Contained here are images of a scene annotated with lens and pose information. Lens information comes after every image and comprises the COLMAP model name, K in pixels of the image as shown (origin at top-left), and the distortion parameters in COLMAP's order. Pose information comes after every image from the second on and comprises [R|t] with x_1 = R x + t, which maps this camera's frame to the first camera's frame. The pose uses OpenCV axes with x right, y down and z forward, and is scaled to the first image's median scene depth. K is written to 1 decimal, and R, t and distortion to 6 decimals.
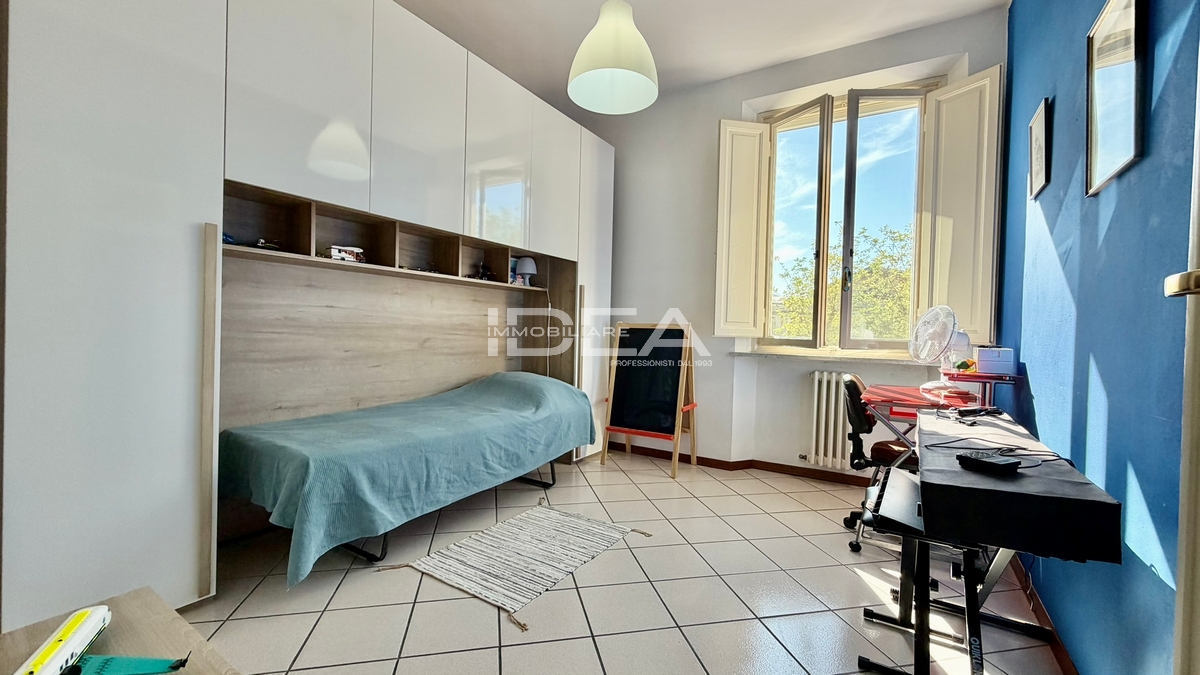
lens RADIAL K [[477.1, 0, 594.2], [0, 477.1, 340.0], [0, 0, 1]] dist [-0.001203, -0.000034]
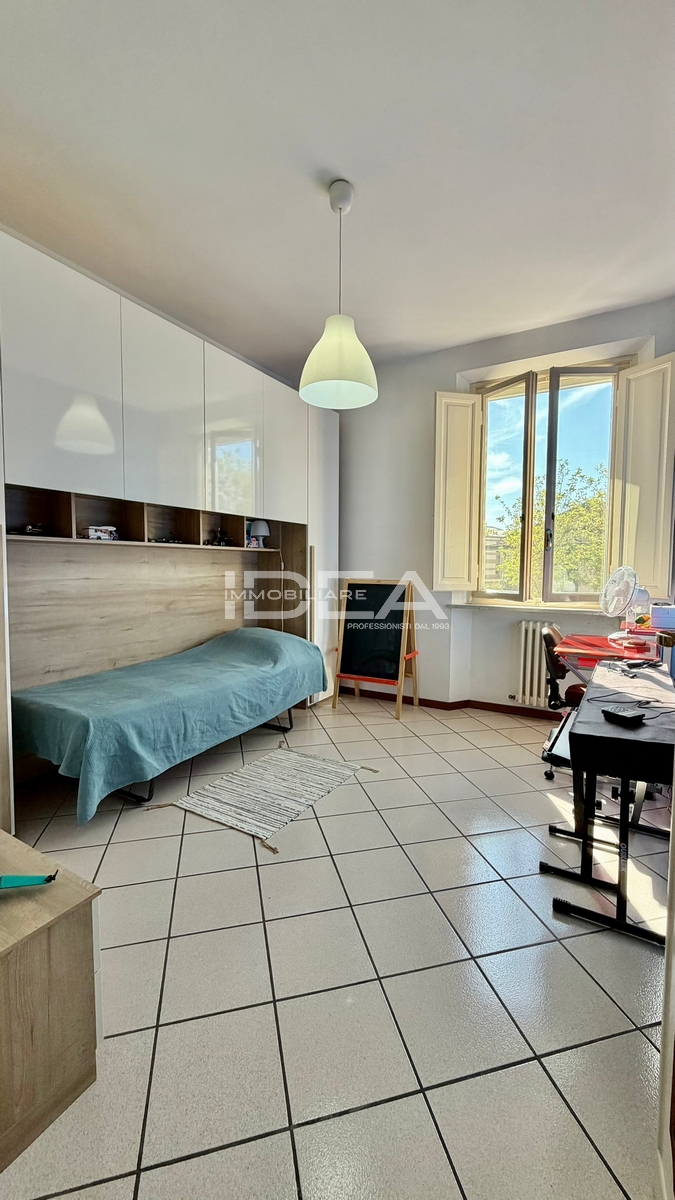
lens RADIAL K [[477.1, 0, 336.7], [0, 477.1, 596.0], [0, 0, 1]] dist [-0.001203, -0.000034]
pose [[0.999232, -0.022349, 0.032171, -0.008487], [0.020925, 0.998815, 0.043950, -0.065132], [-0.033115, -0.043243, 0.998516, -0.128124]]
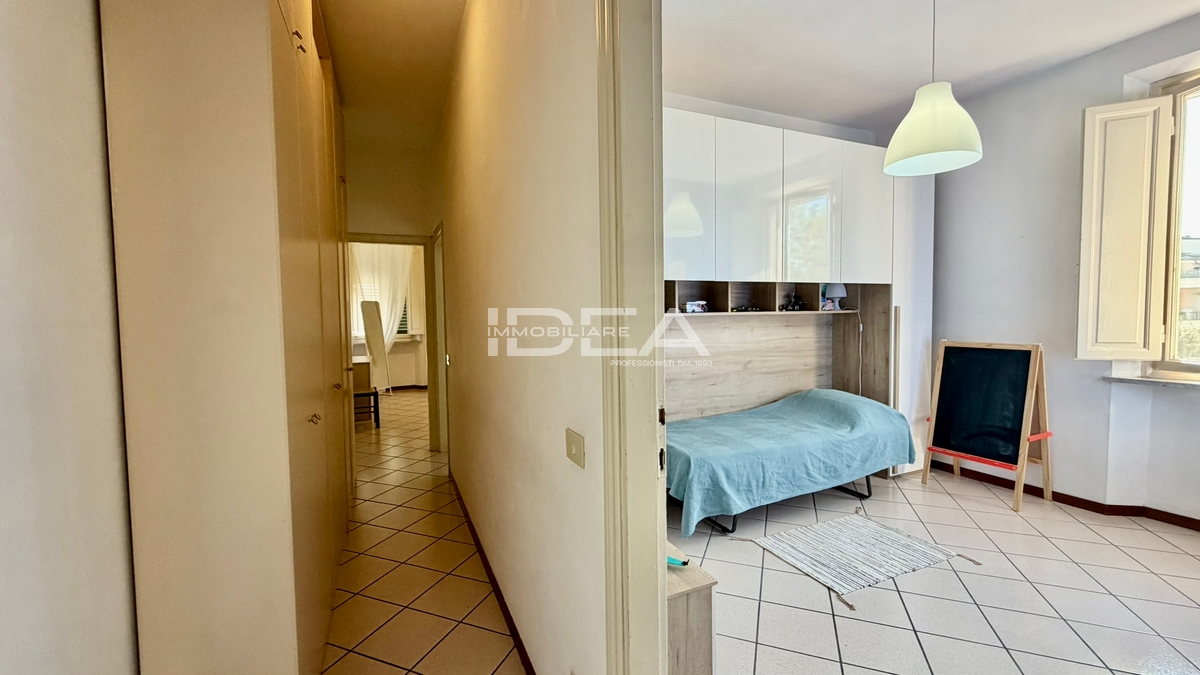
lens RADIAL K [[477.1, 0, 591.1], [0, 477.1, 337.8], [0, 0, 1]] dist [-0.001203, -0.000034]
pose [[0.830311, -0.011317, -0.557185, -0.002076], [0.026869, 0.999444, 0.019739, -0.116638], [0.556652, -0.031360, 0.830154, -0.294085]]
